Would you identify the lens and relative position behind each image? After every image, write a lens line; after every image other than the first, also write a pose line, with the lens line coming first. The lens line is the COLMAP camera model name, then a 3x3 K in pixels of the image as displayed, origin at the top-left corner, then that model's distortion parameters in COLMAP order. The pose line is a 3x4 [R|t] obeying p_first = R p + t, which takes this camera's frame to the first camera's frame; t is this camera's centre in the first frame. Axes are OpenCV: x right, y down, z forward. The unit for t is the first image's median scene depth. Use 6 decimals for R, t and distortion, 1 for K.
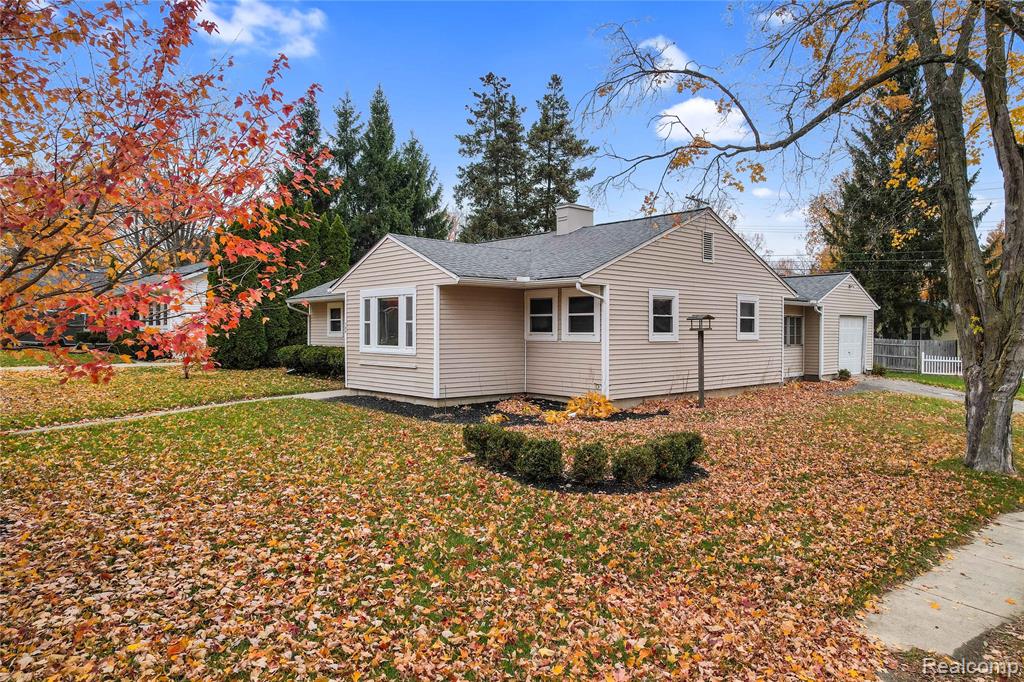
lens RADIAL K [[670.5, 0, 517.9], [0, 670.5, 330.8], [0, 0, 1]] dist [-0.078759, 0.073808]
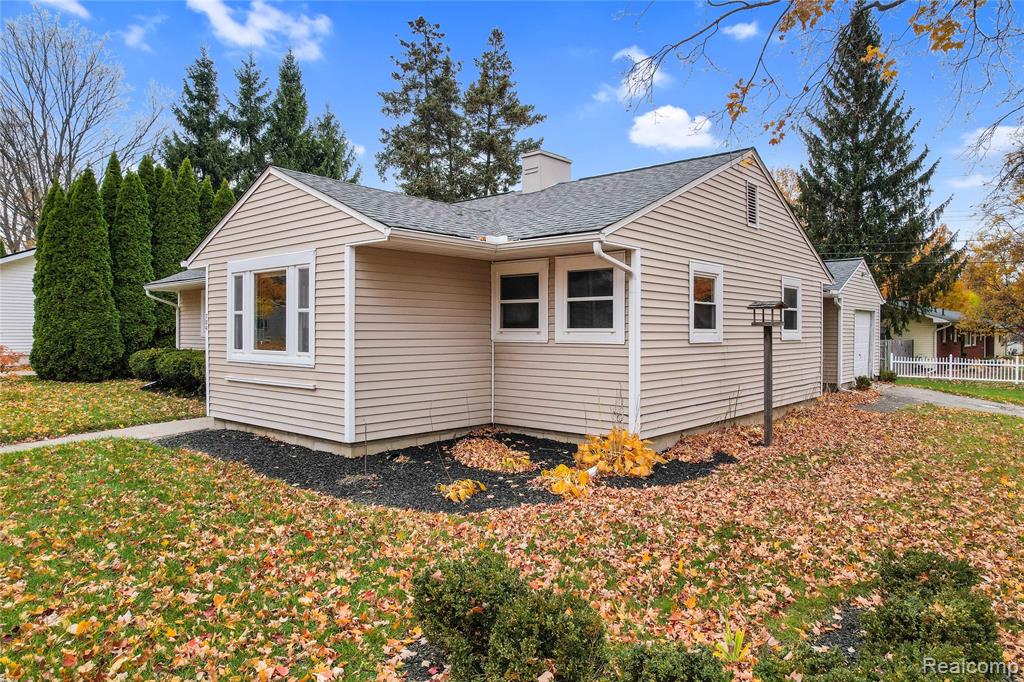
lens RADIAL K [[694.9, 0, 502.1], [0, 694.9, 336.1], [0, 0, 1]] dist [-0.060153, 0.001526]
pose [[0.996266, -0.001384, 0.086322, -0.023101], [0.000713, 0.999969, 0.007799, 0.002599], [-0.086330, -0.007708, 0.996237, 0.216010]]
